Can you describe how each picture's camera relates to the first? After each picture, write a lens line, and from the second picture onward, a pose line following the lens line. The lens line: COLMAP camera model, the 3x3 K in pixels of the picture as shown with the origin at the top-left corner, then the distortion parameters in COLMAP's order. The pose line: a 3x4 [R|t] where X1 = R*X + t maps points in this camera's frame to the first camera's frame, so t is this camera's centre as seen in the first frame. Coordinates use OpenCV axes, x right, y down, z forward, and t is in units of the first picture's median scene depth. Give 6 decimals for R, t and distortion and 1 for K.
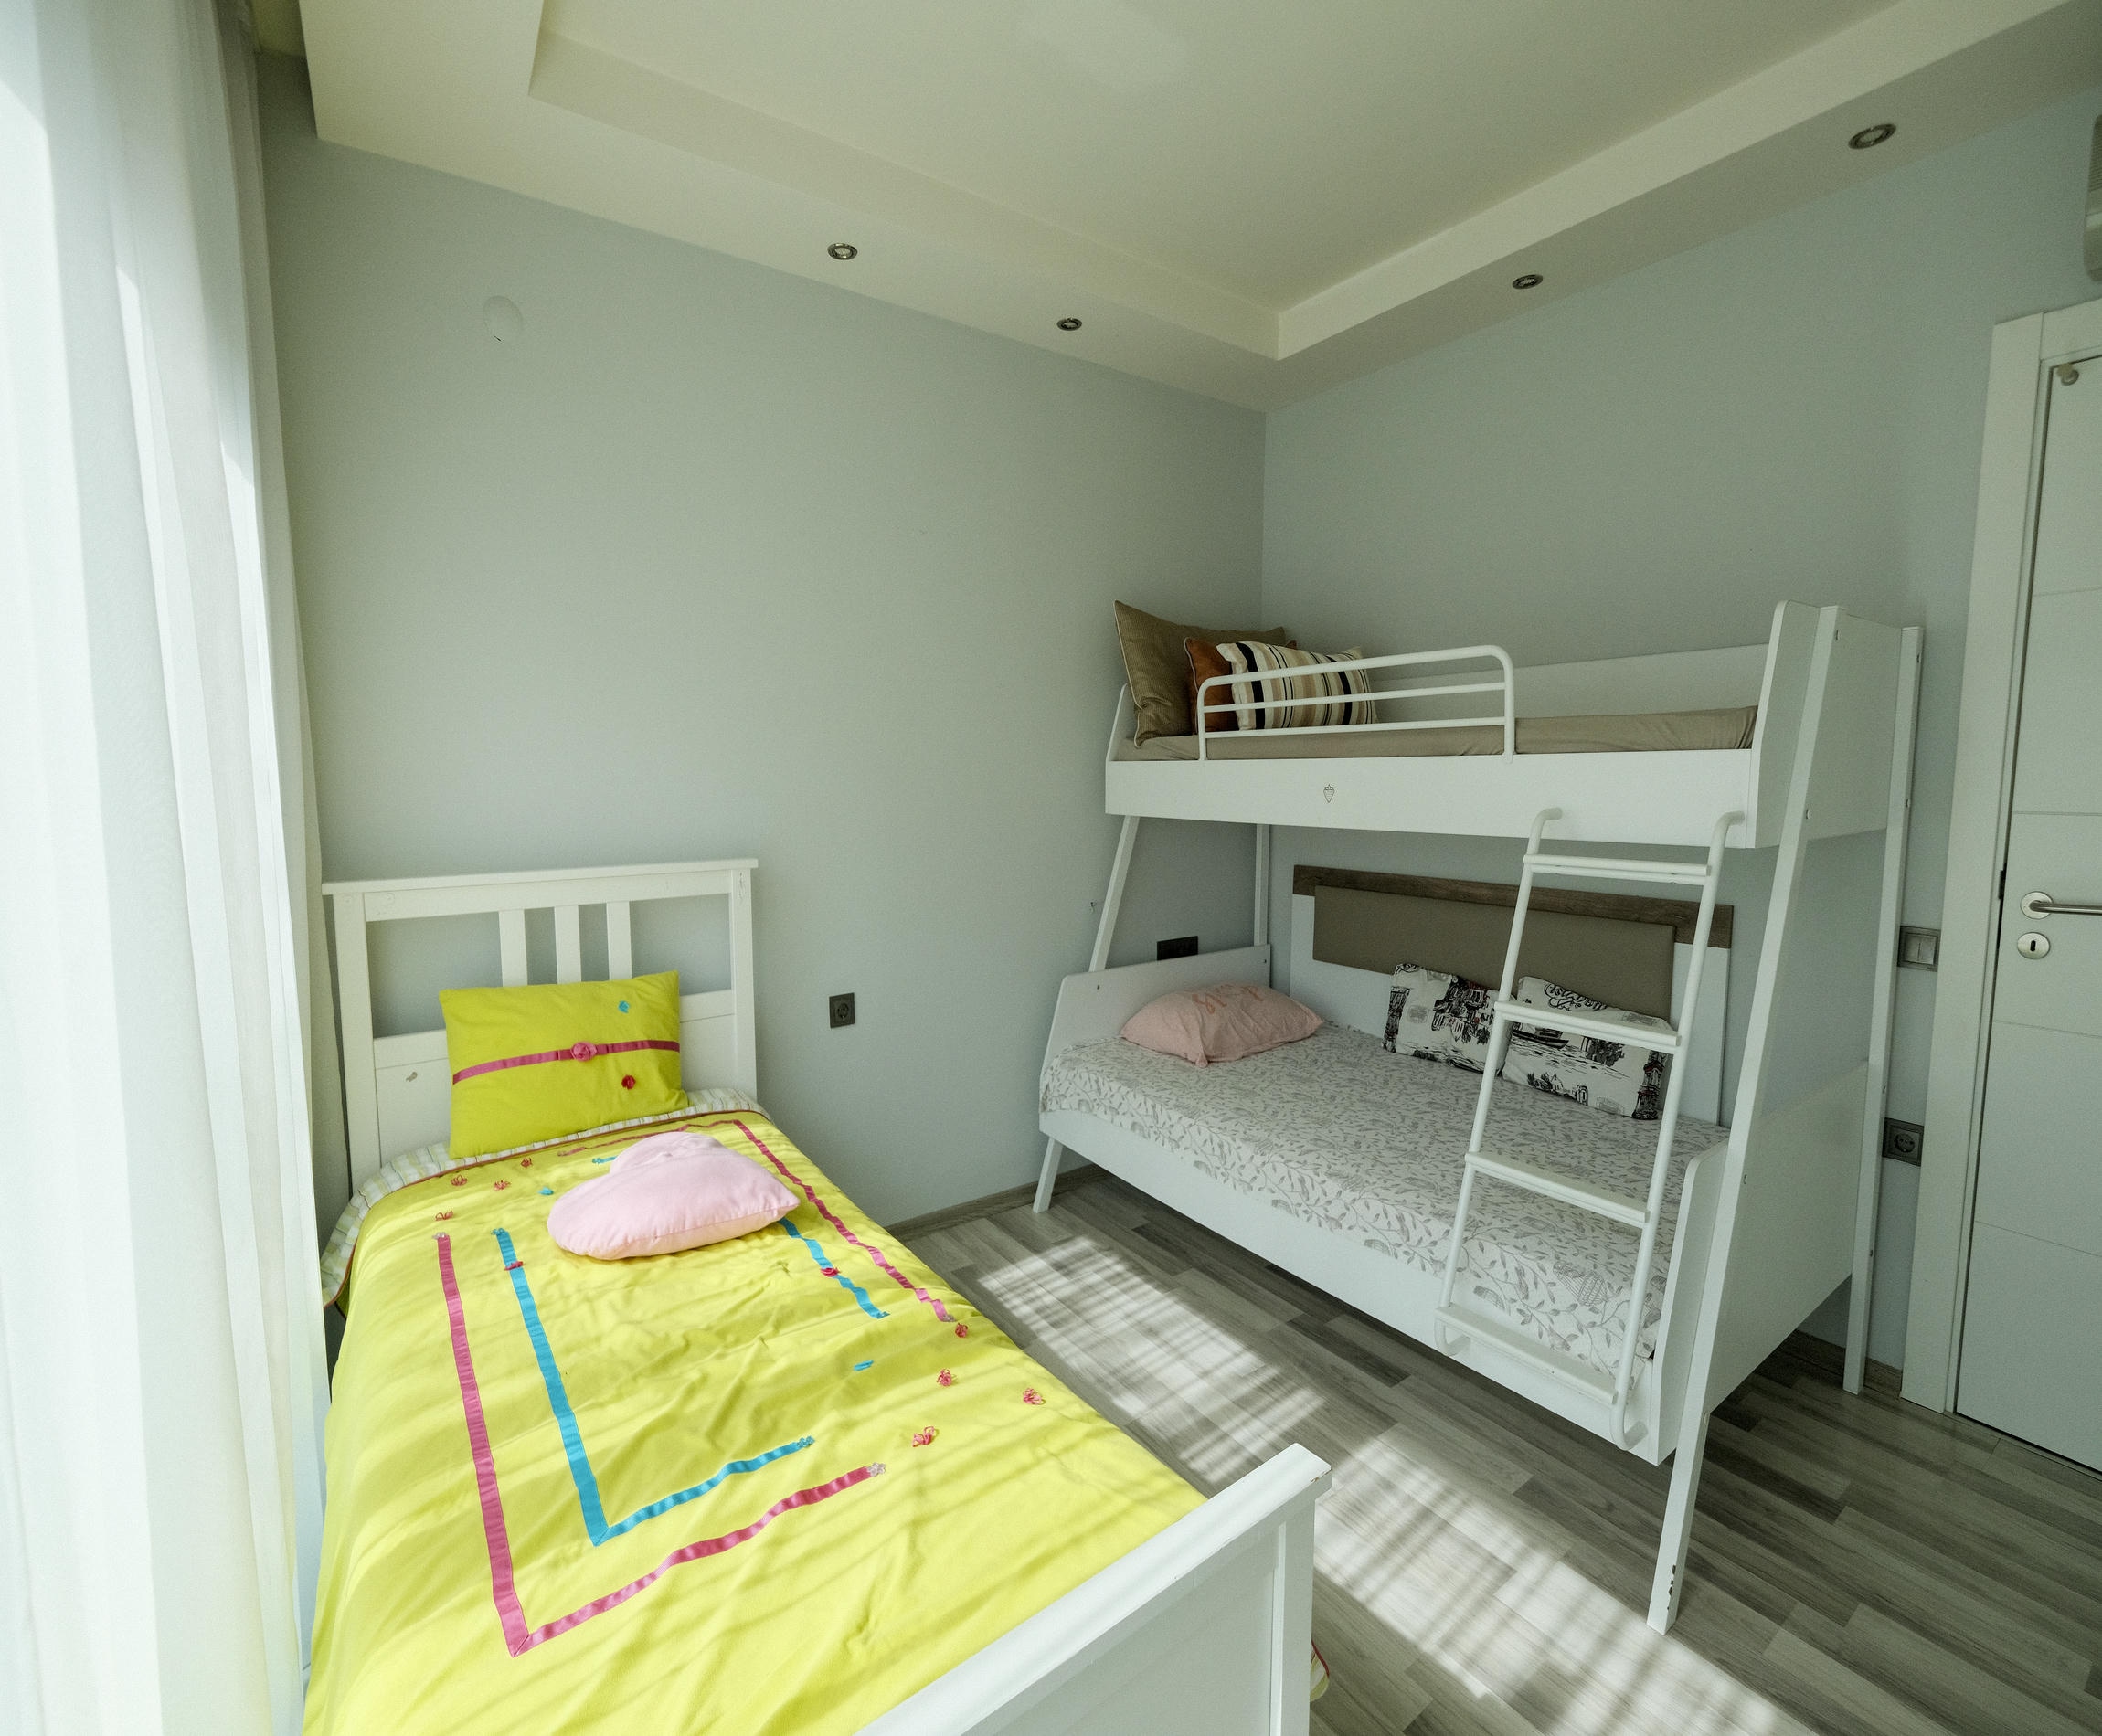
lens RADIAL K [[936.2, 0, 1031.1], [0, 936.2, 879.8], [0, 0, 1]] dist [0.004839, -0.002210]
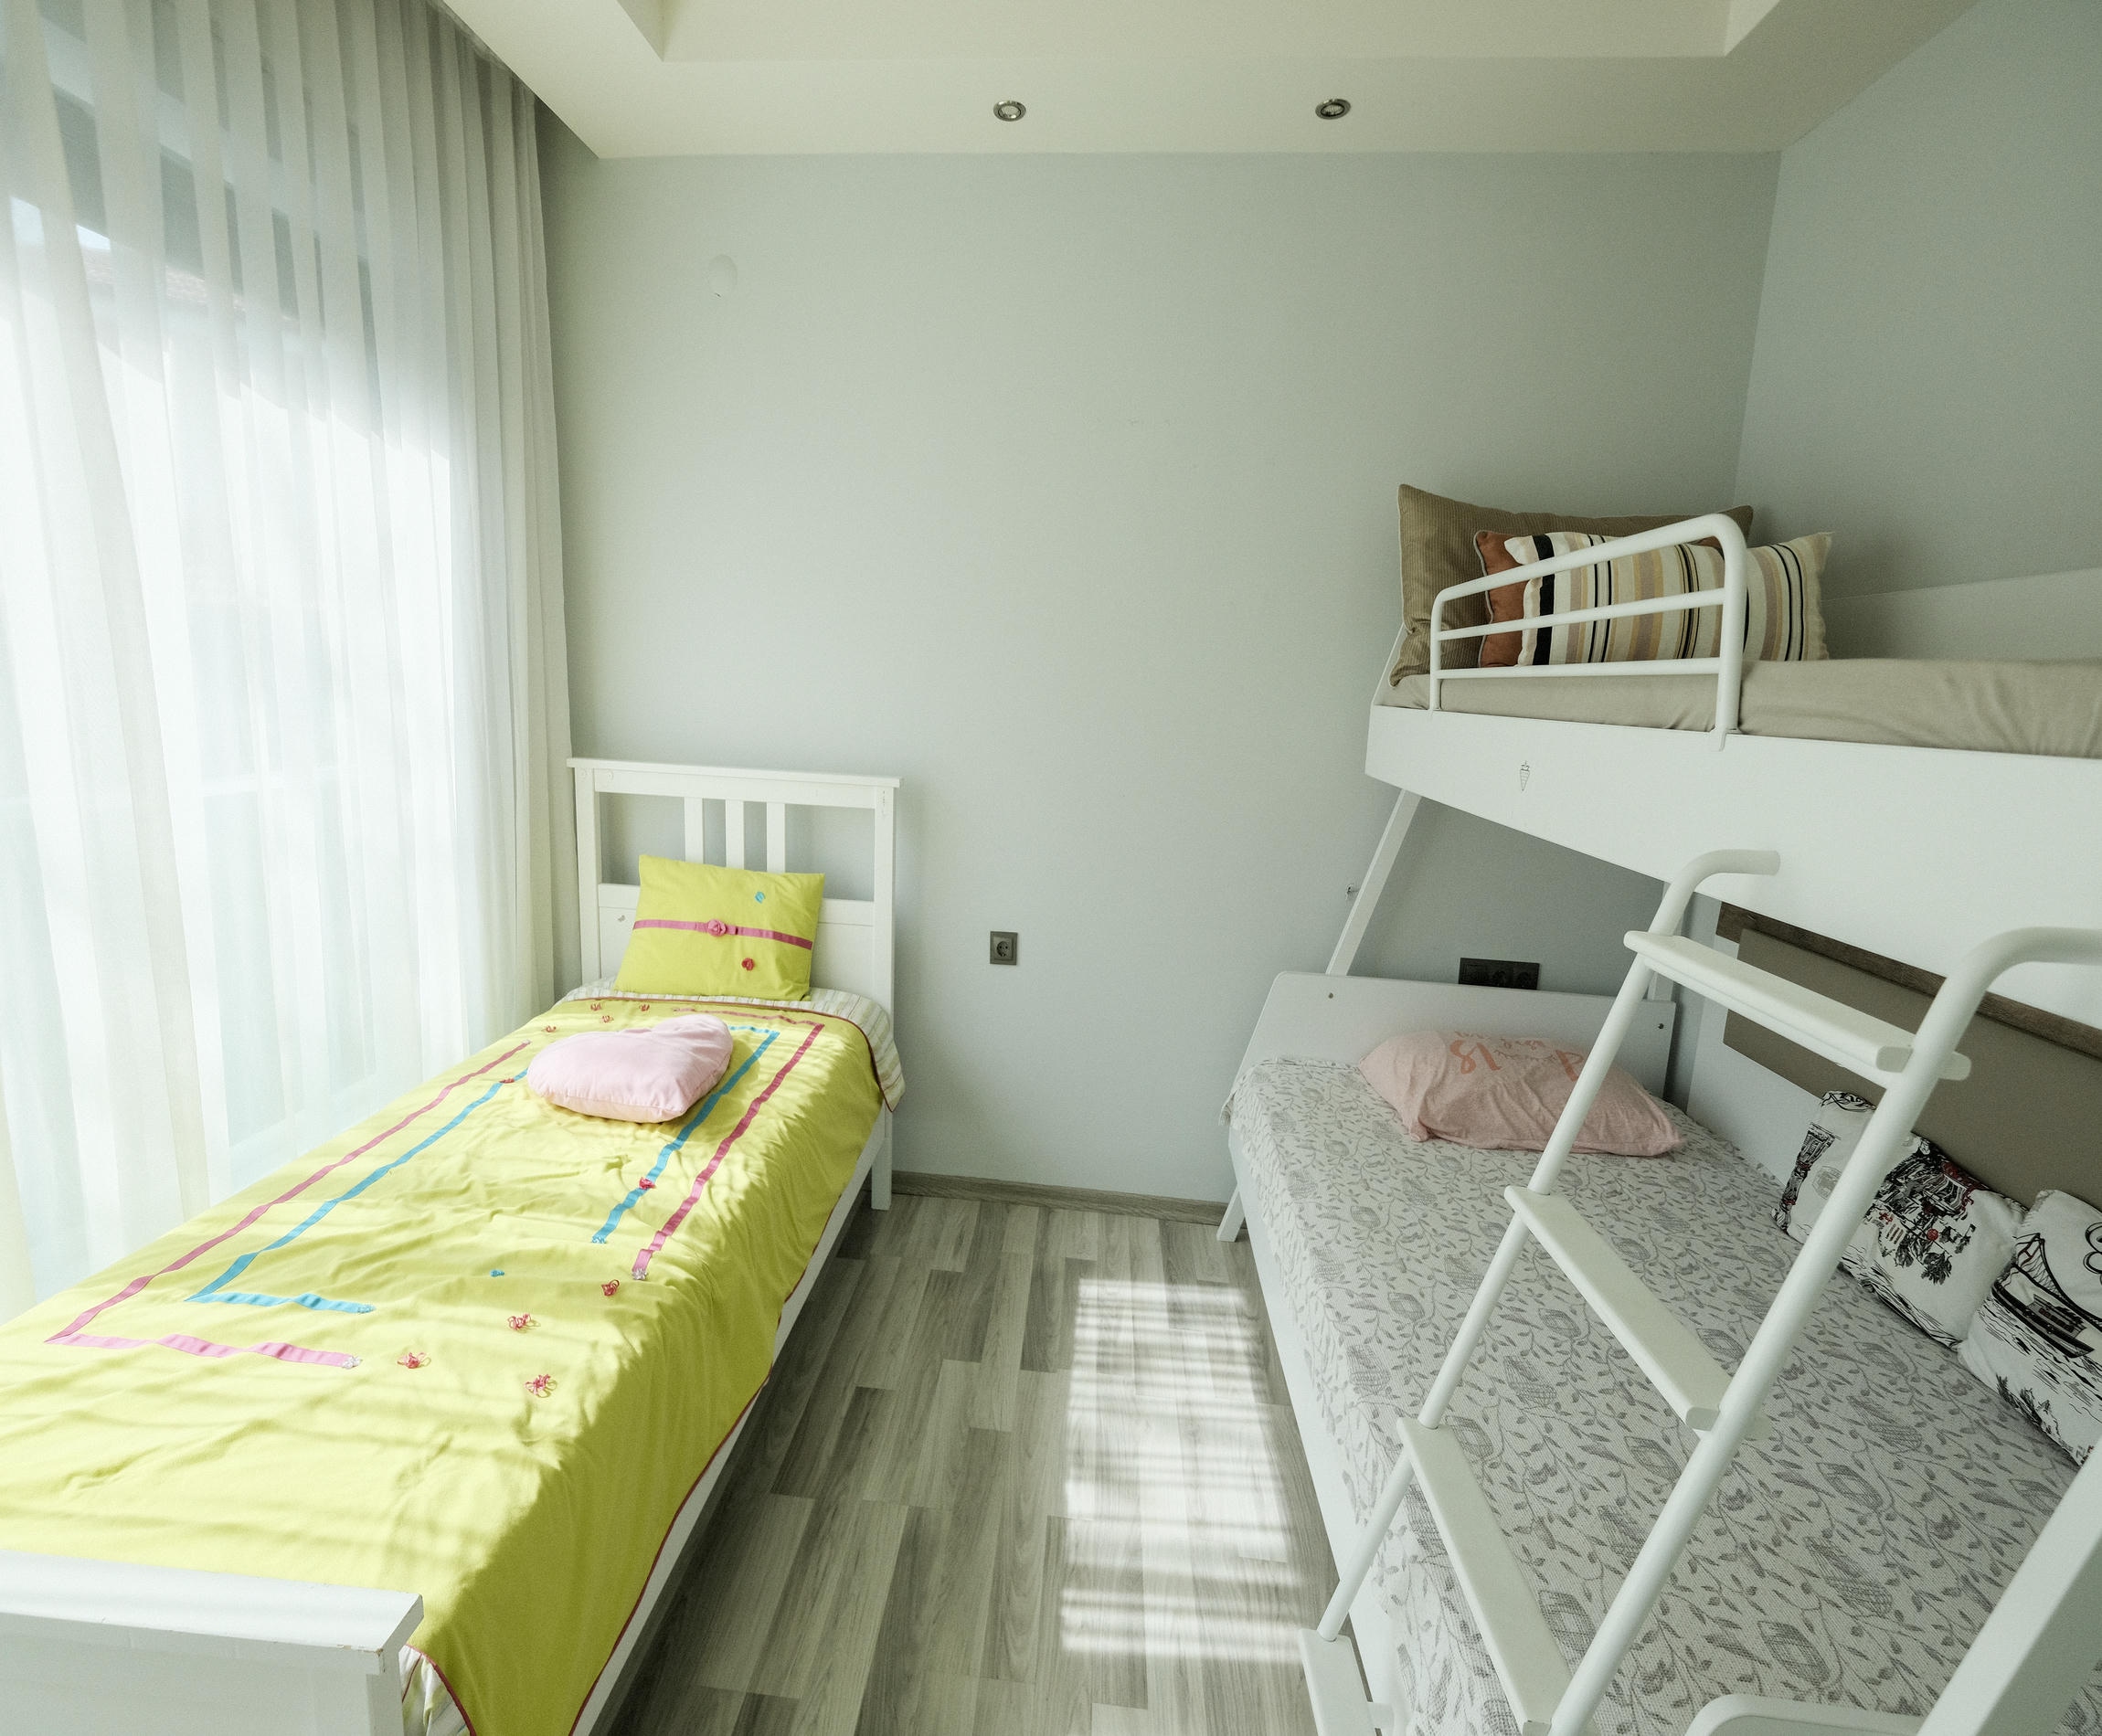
lens RADIAL K [[936.2, 0, 1035.5], [0, 936.2, 862.0], [0, 0, 1]] dist [0.004839, -0.002210]
pose [[0.762991, 0.161780, -0.625837, 0.492423], [-0.127693, 0.986818, 0.099418, -0.055734], [0.633671, 0.004060, 0.773592, 0.349421]]
